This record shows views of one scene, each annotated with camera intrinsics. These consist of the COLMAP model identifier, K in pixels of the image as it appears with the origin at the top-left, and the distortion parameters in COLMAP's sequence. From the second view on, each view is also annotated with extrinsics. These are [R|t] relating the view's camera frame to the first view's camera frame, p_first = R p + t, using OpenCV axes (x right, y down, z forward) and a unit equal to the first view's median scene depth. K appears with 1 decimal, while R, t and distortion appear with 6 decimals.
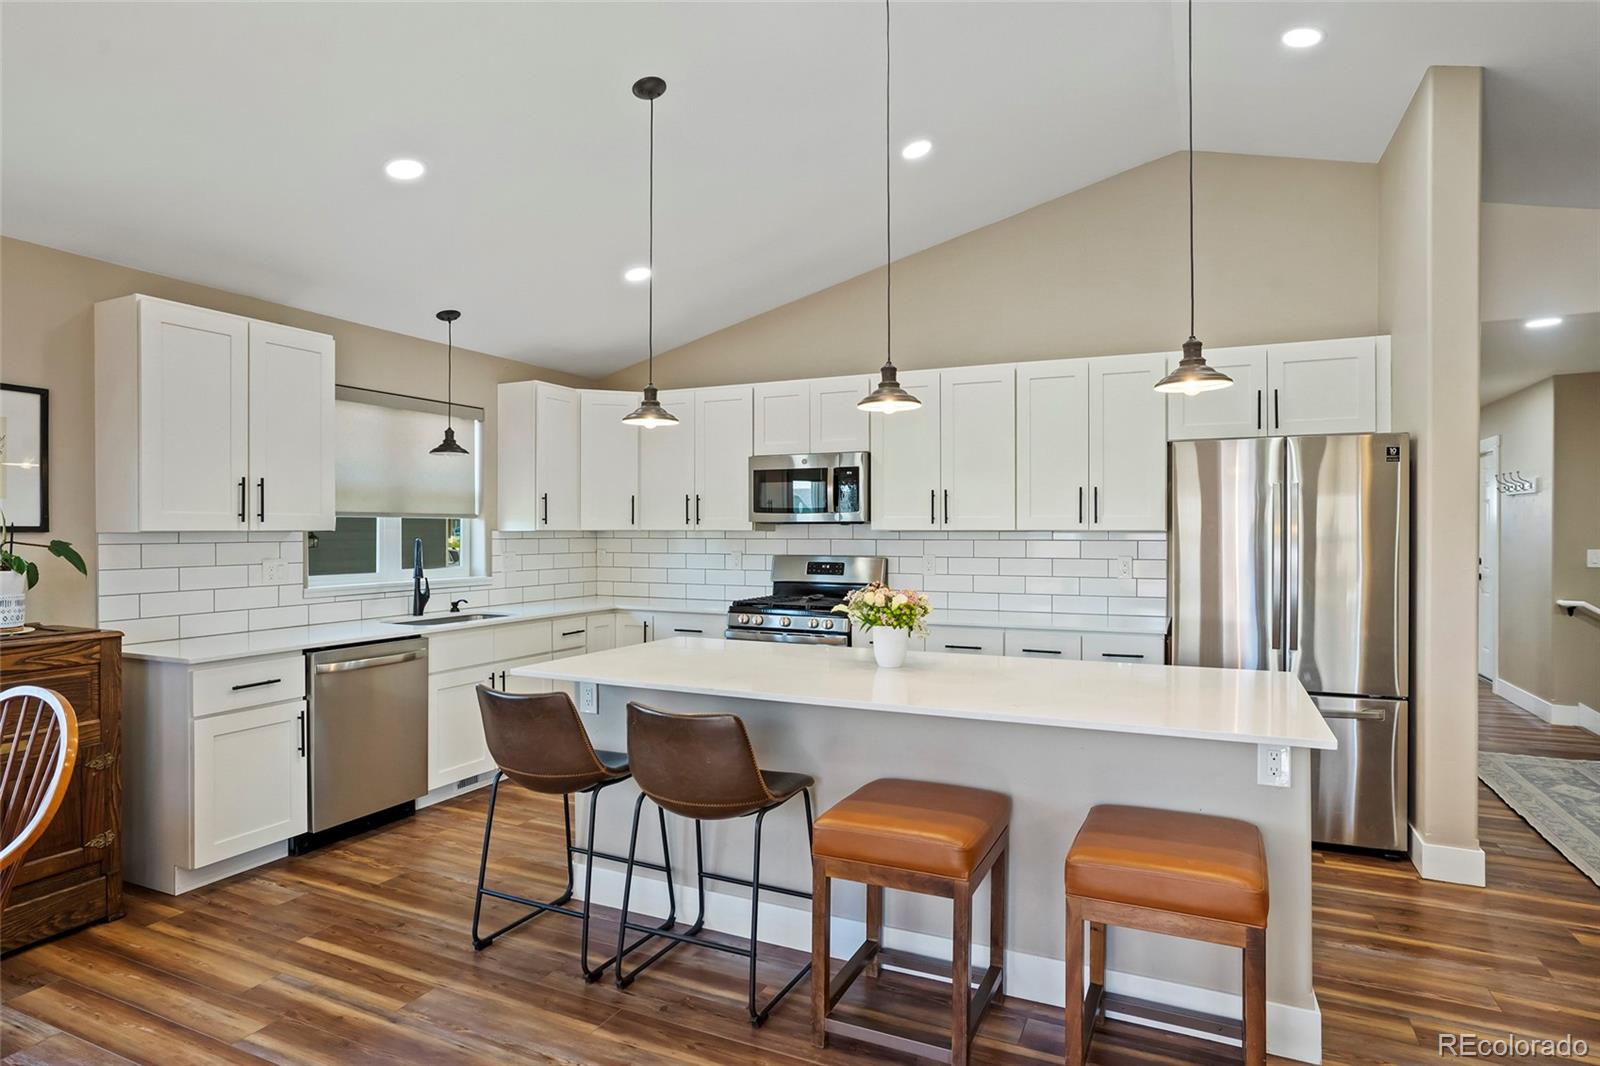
lens RADIAL K [[901.2, 0, 787.7], [0, 901.2, 522.6], [0, 0, 1]] dist [-0.006156, 0.013118]
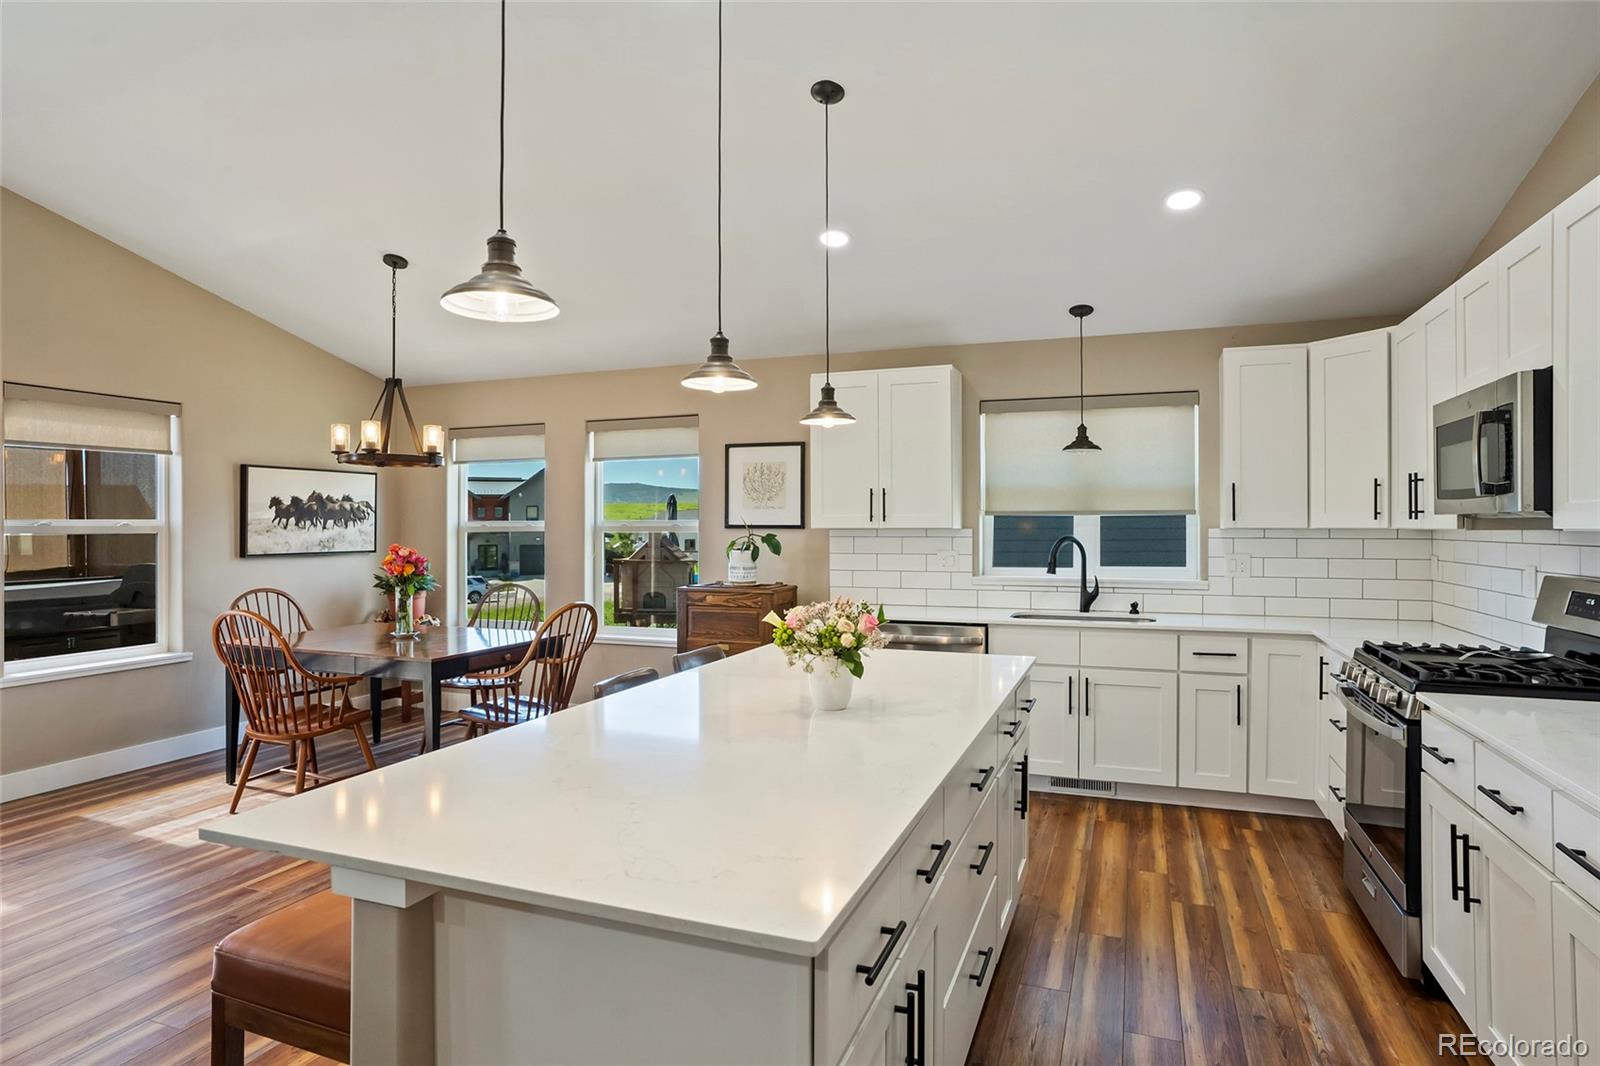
lens RADIAL K [[901.2, 0, 799.5], [0, 901.2, 528.3], [0, 0, 1]] dist [-0.006156, 0.013118]
pose [[0.089520, 0.001965, -0.995983, 0.633938], [0.007397, 0.999969, 0.002638, 0.004551], [0.995958, -0.007604, 0.089502, 0.657899]]
